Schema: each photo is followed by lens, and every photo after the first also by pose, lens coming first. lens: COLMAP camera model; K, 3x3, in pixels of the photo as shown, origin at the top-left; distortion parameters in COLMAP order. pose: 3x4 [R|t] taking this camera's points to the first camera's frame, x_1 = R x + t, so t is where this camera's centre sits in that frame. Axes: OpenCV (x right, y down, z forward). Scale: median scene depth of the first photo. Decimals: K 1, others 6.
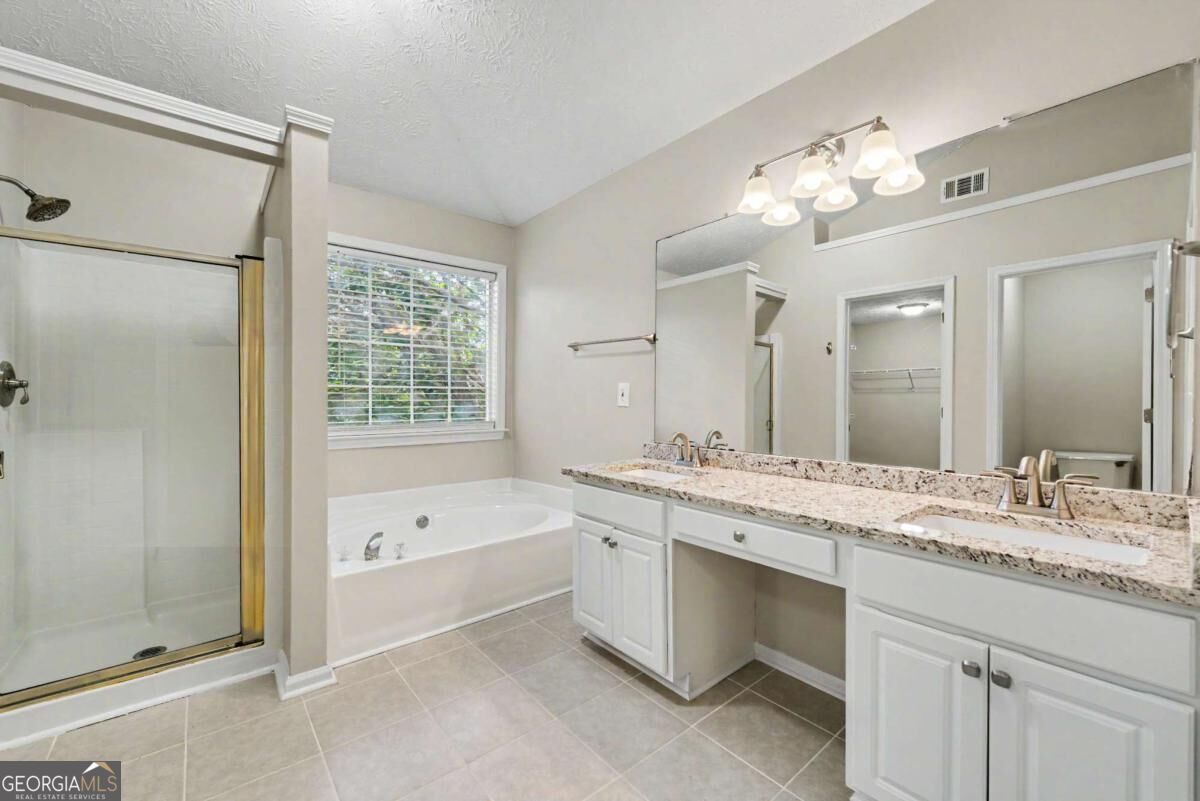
lens RADIAL K [[480.7, 0, 600.0], [0, 480.7, 400.5], [0, 0, 1]] dist [0.000215, -0.000011]
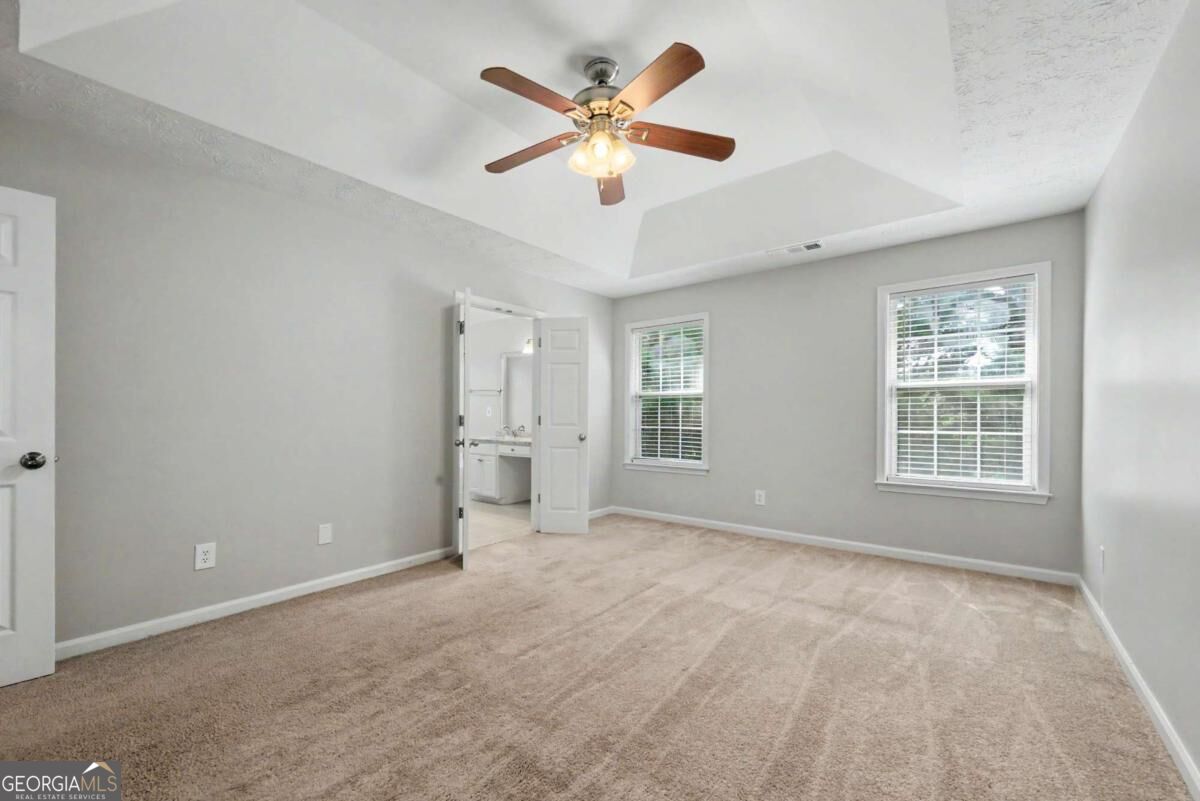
lens RADIAL K [[480.7, 0, 600.0], [0, 480.7, 400.5], [0, 0, 1]] dist [0.000215, -0.000011]
pose [[0.980846, 0.000629, 0.194786, 0.192168], [0.004533, 0.999650, -0.026050, -0.004636], [-0.194735, 0.026434, 0.980500, -2.429999]]
